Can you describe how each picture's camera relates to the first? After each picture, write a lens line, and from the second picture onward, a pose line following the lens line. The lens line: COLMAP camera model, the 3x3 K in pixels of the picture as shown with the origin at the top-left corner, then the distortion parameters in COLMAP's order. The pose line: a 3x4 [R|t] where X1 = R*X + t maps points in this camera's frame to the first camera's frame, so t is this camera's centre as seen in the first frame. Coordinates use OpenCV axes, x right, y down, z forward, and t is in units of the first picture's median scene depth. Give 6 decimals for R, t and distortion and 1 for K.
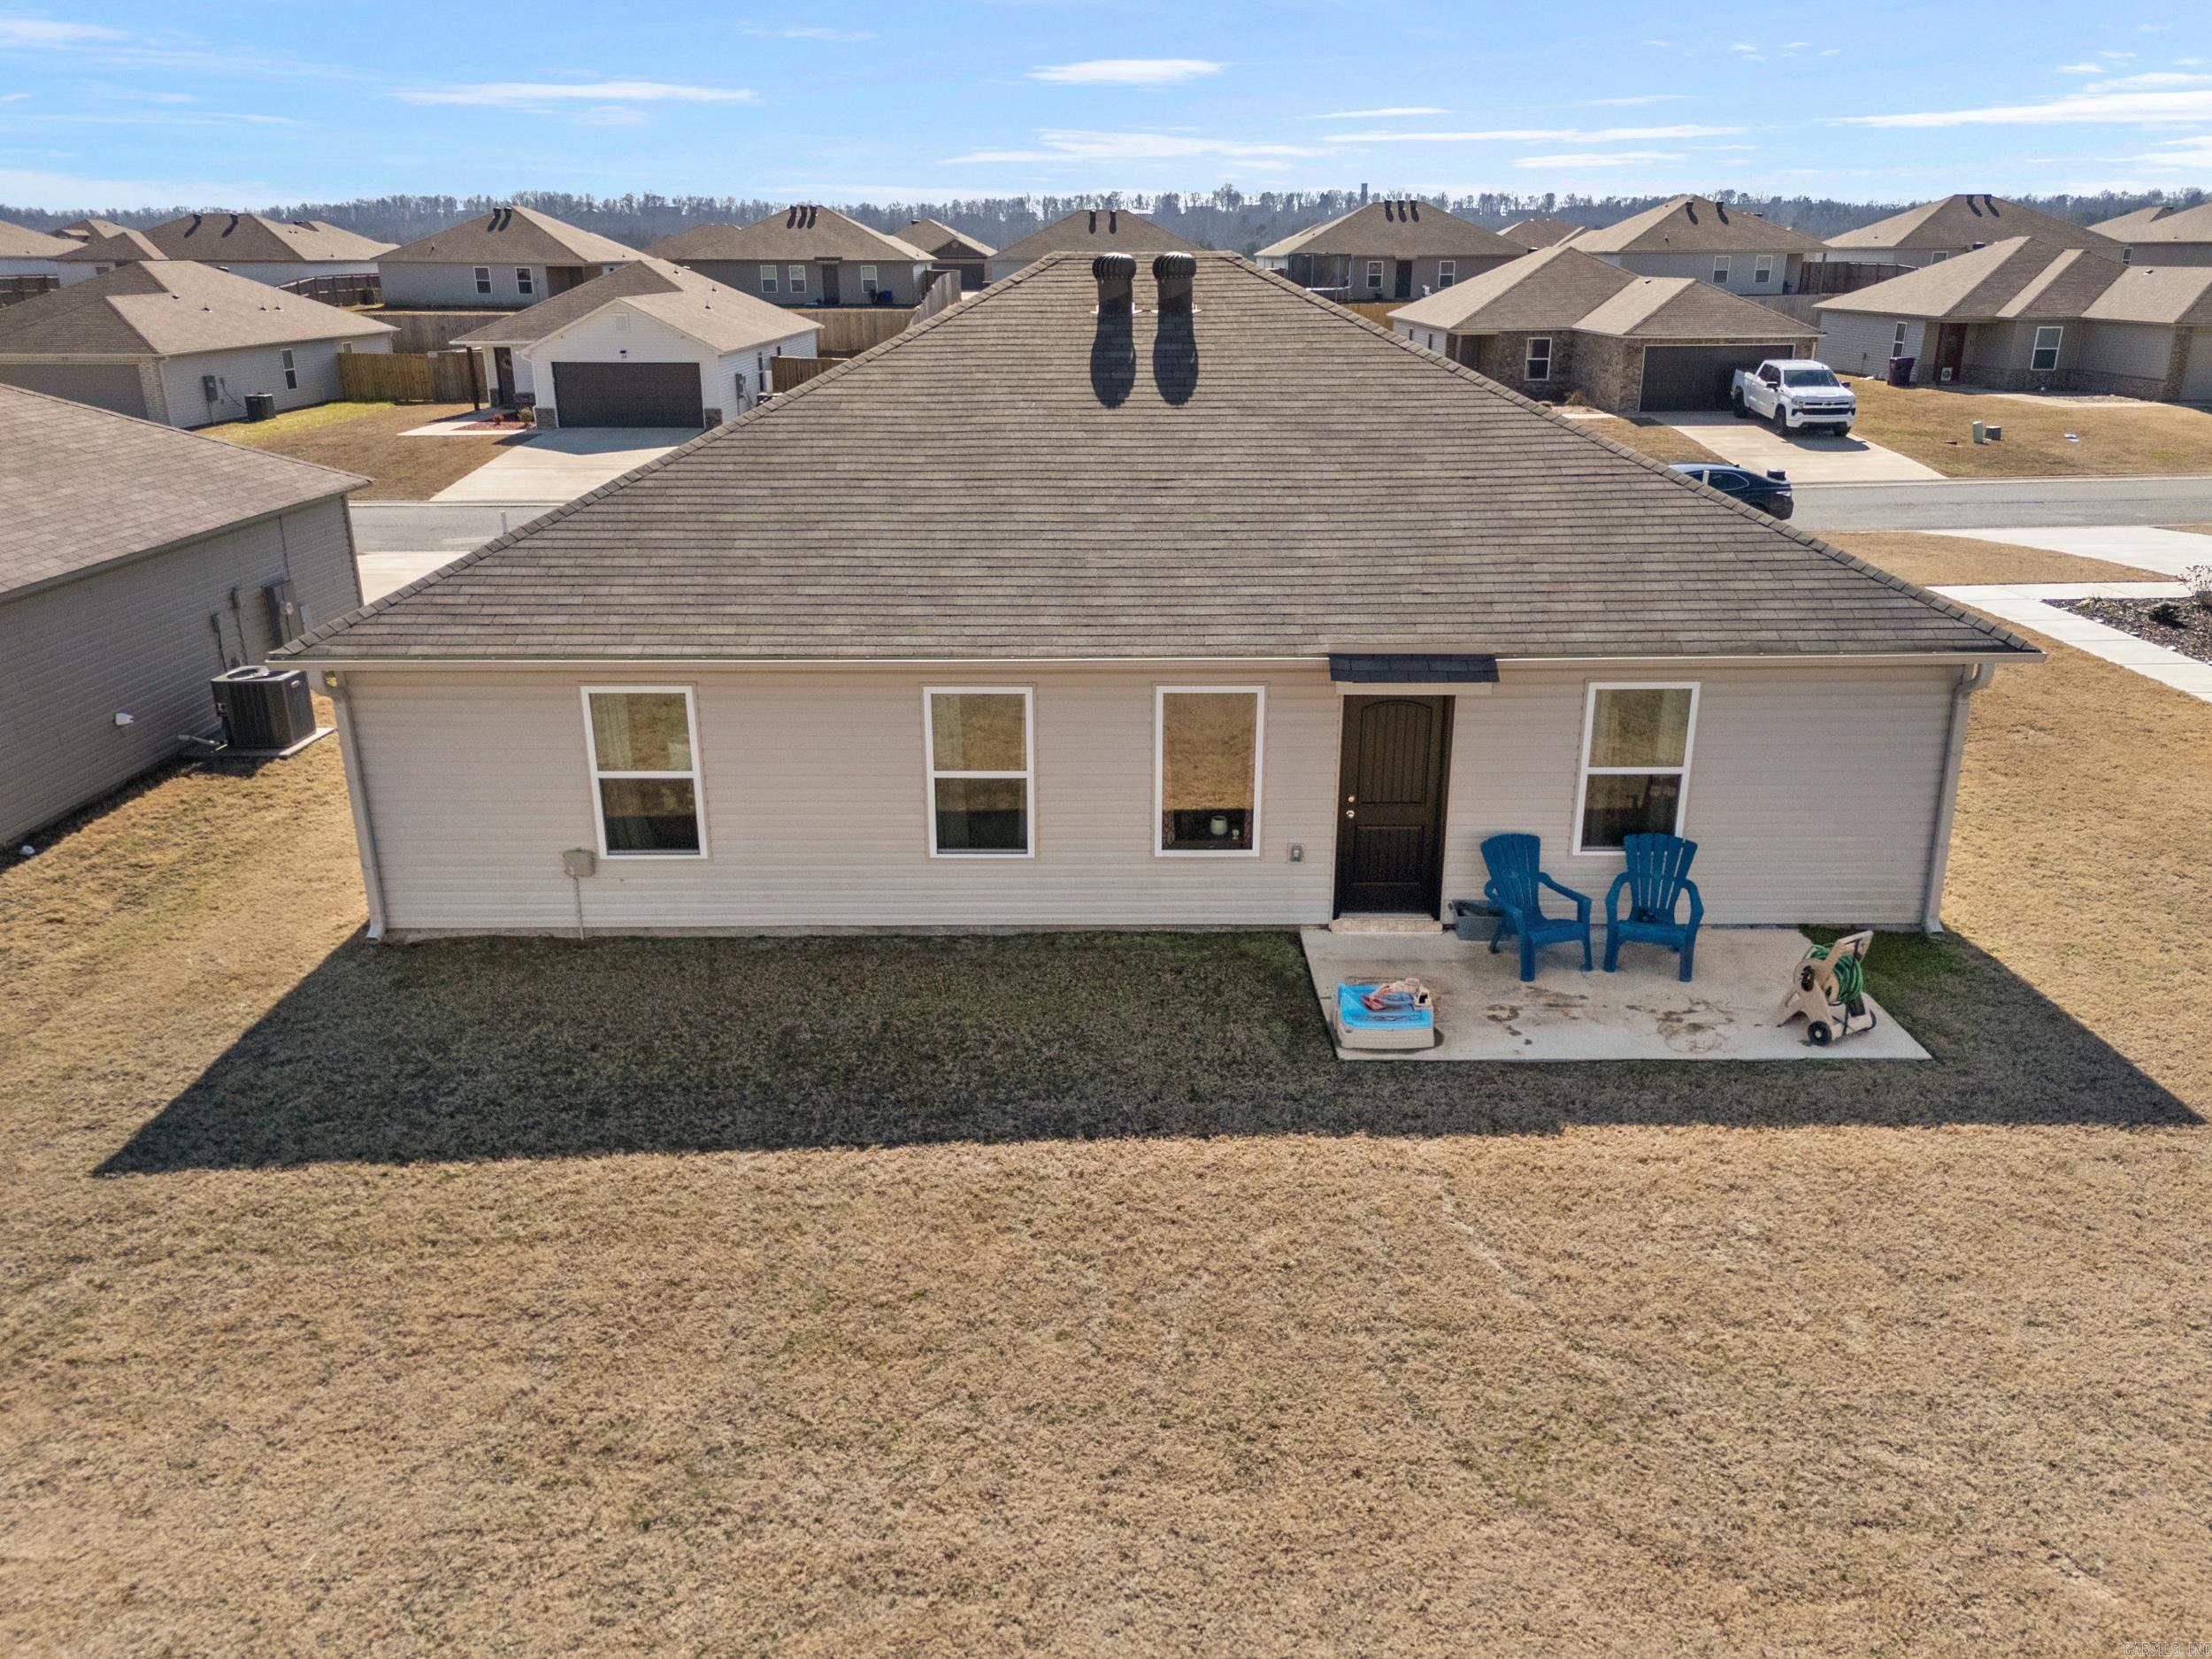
lens RADIAL K [[1642.6, 0, 1106.0], [0, 1642.6, 829.5], [0, 0, 1]] dist [0.006938, 0.004234]
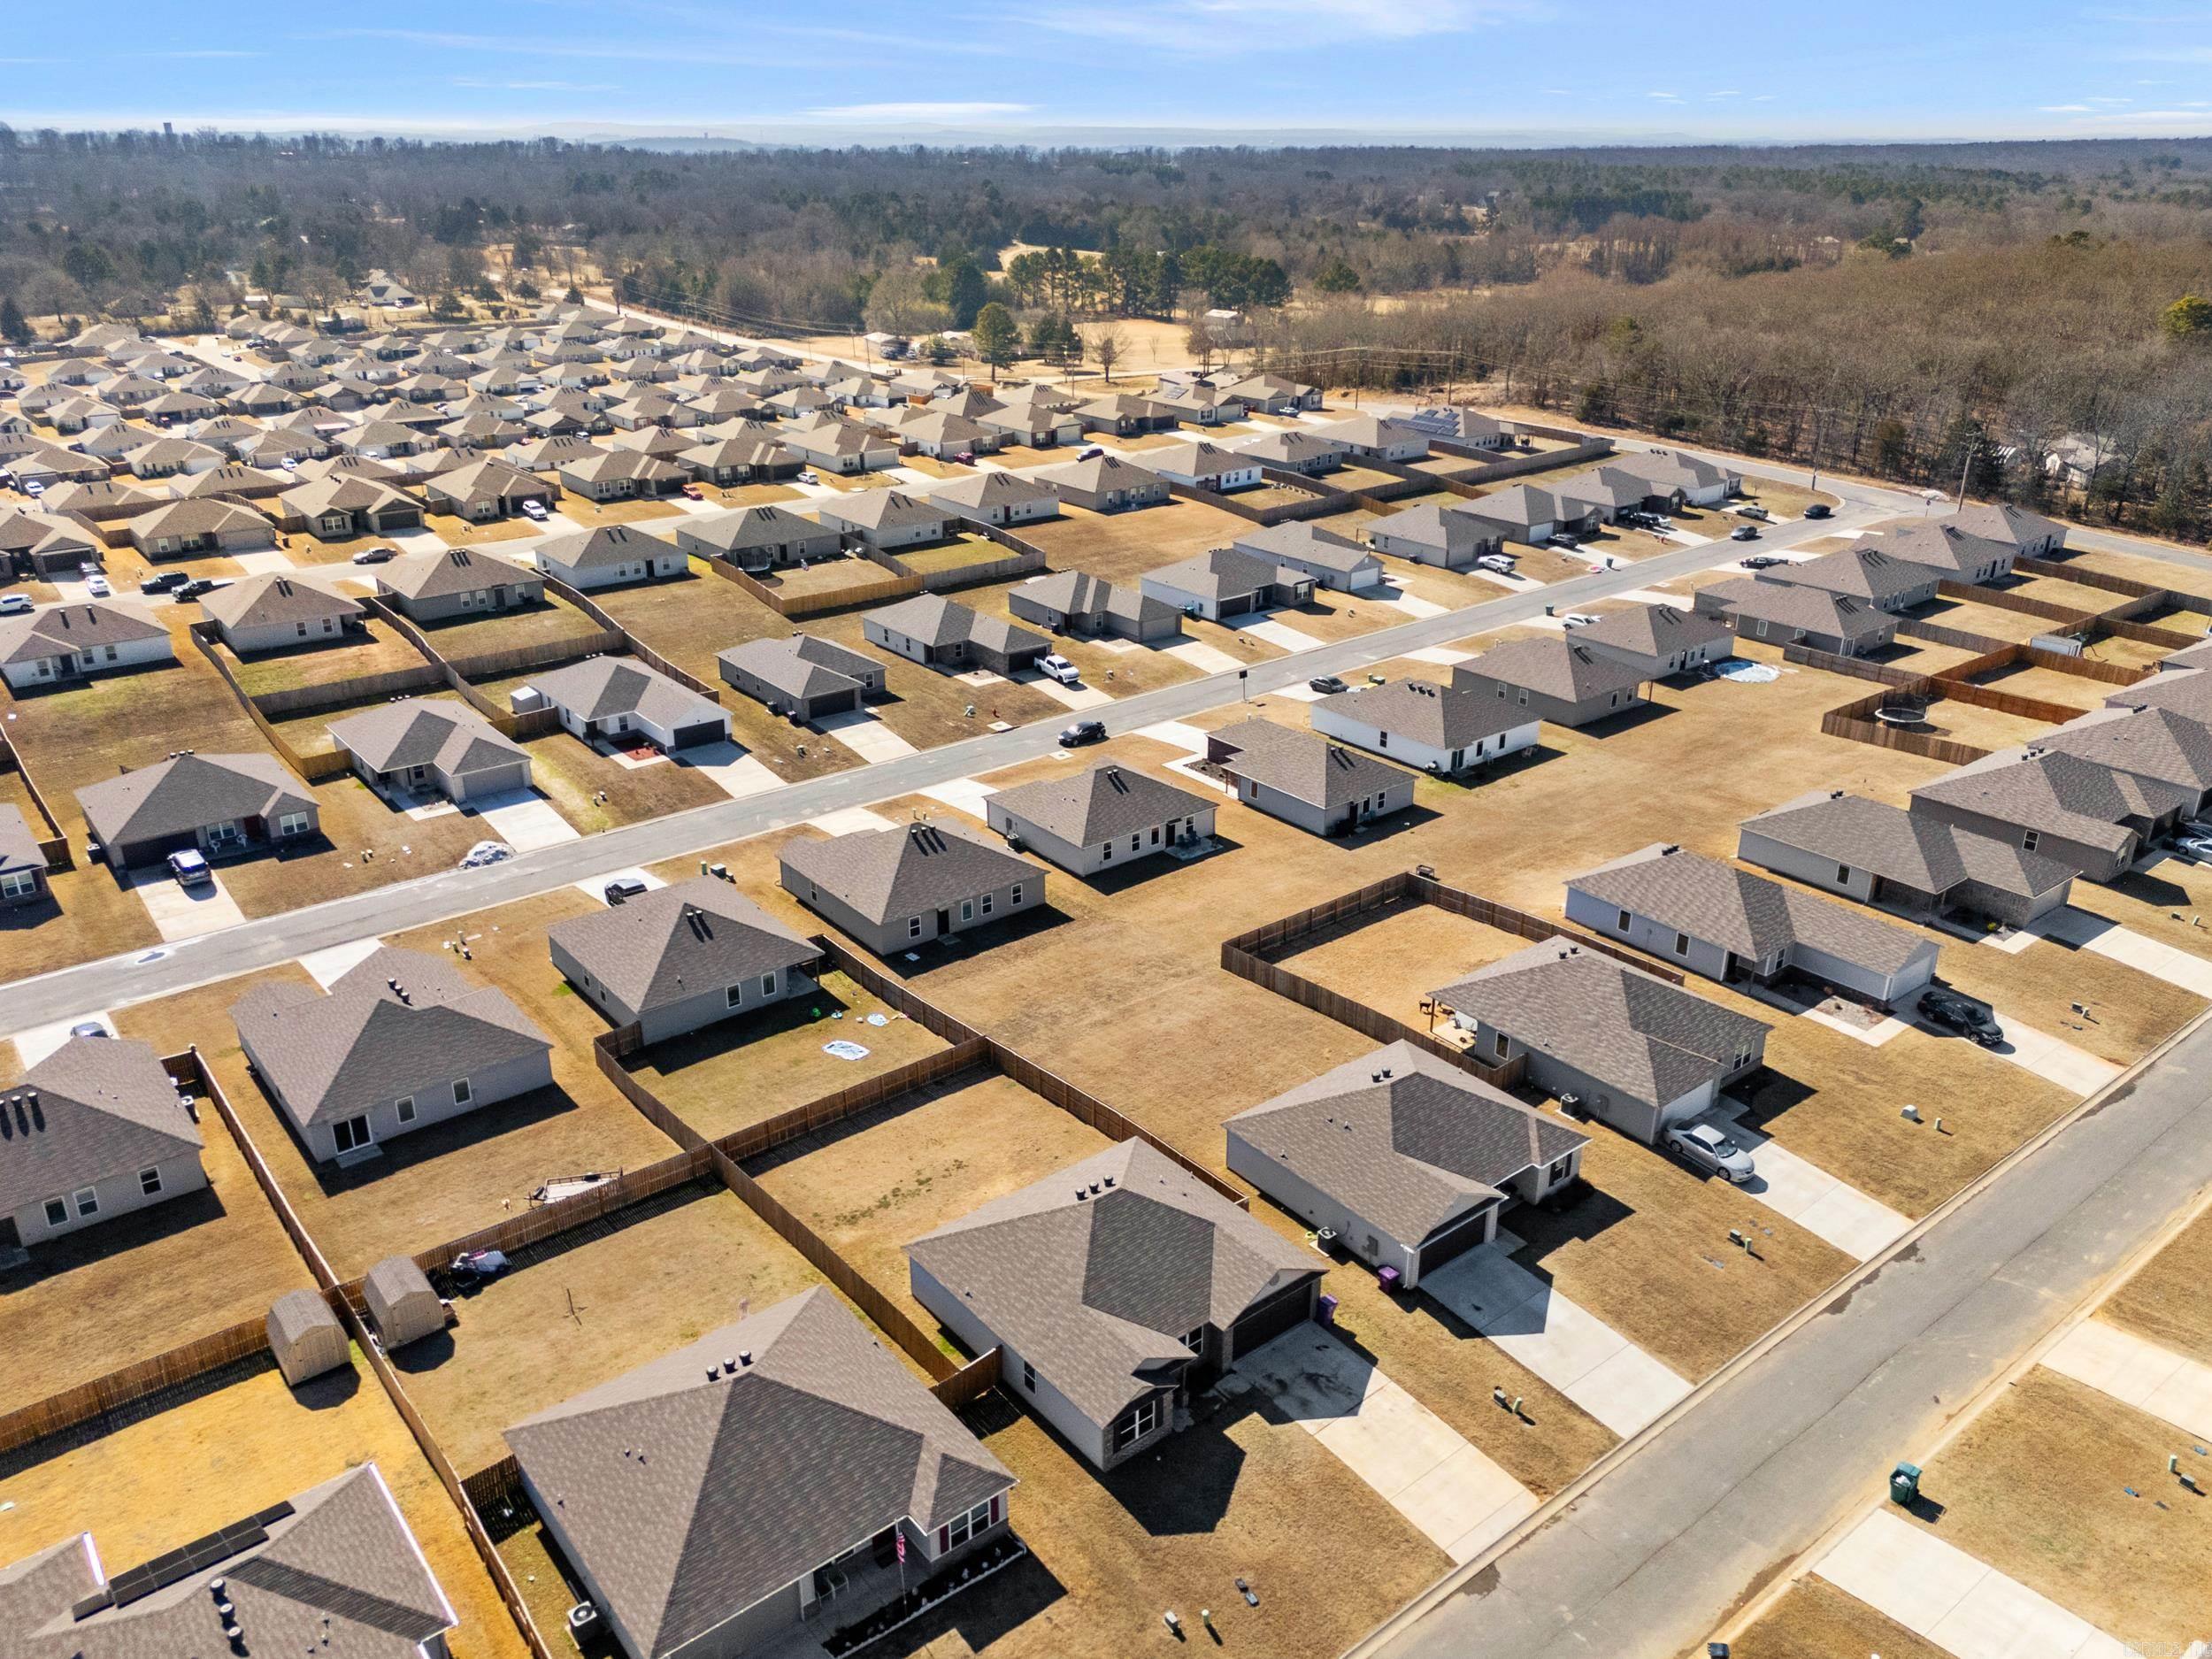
lens RADIAL K [[1642.6, 0, 1106.0], [0, 1642.6, 829.5], [0, 0, 1]] dist [0.006938, 0.004234]
pose [[0.784795, -0.243669, 0.569844, -1.460484], [0.206748, 0.969729, 0.129928, -0.357878], [-0.584253, 0.015847, 0.811417, -1.725994]]
